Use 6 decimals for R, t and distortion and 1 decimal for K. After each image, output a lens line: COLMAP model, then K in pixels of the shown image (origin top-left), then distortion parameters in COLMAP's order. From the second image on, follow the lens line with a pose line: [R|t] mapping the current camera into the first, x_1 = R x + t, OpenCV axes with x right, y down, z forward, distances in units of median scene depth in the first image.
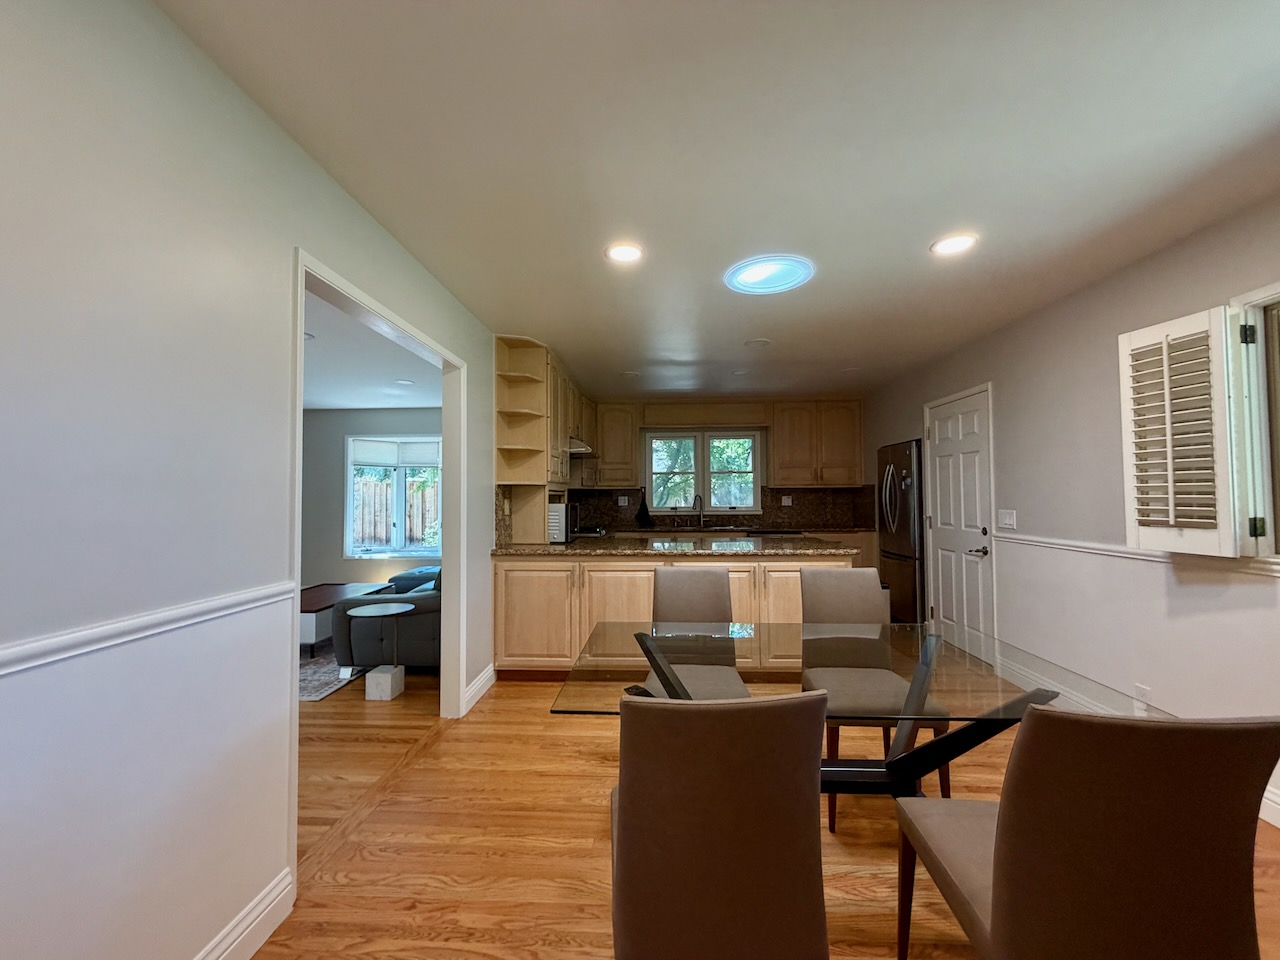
lens RADIAL K [[513.3, 0, 636.5], [0, 513.3, 478.5], [0, 0, 1]] dist [0.002349, 0.000092]
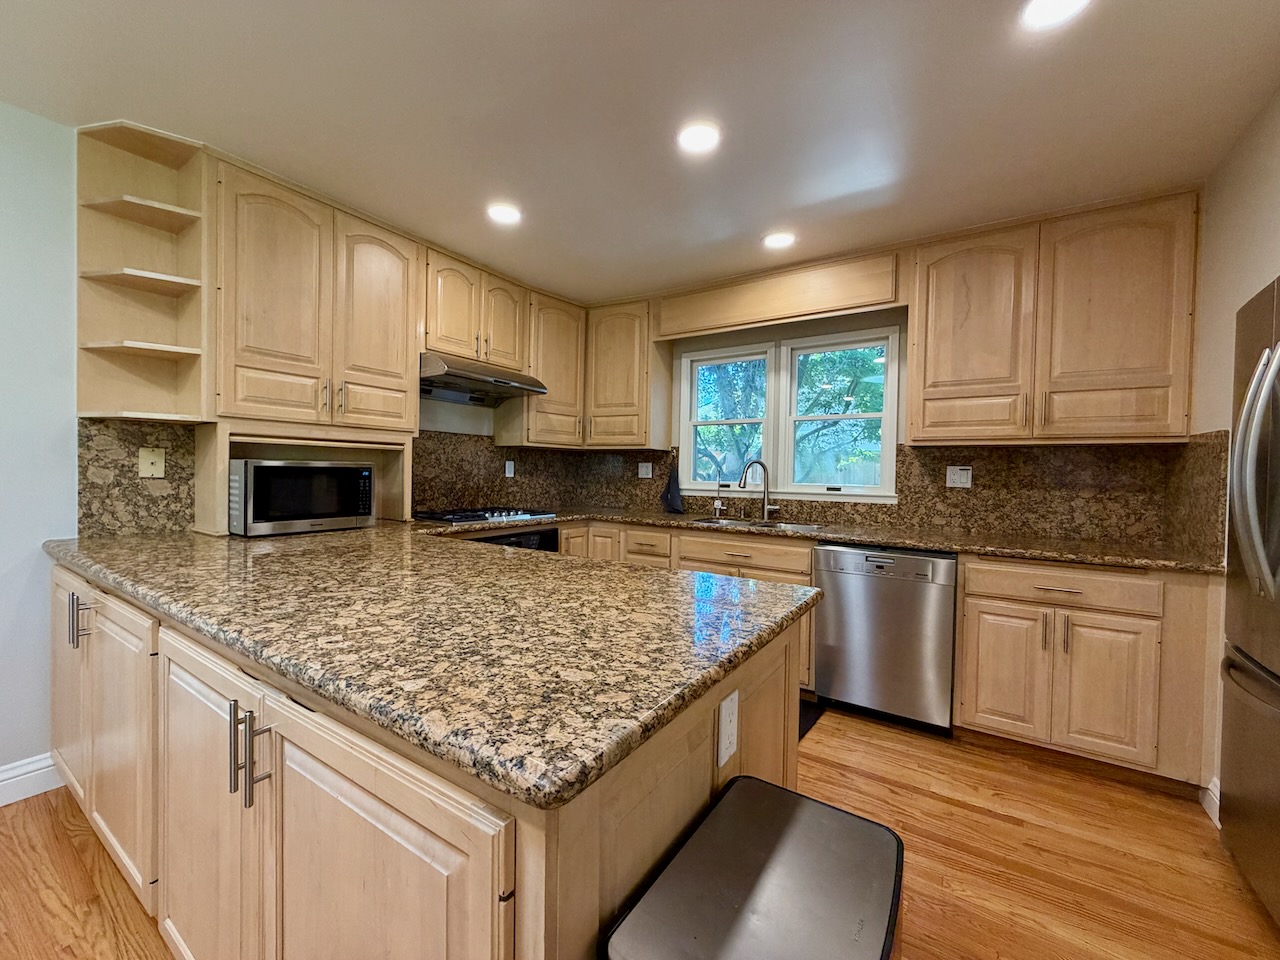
lens RADIAL K [[513.3, 0, 636.5], [0, 513.3, 478.5], [0, 0, 1]] dist [0.002349, 0.000092]
pose [[0.865285, 0.029084, -0.500436, 0.275581], [-0.007274, 0.998939, 0.045480, 0.026690], [0.501228, -0.035713, 0.864578, 0.483840]]
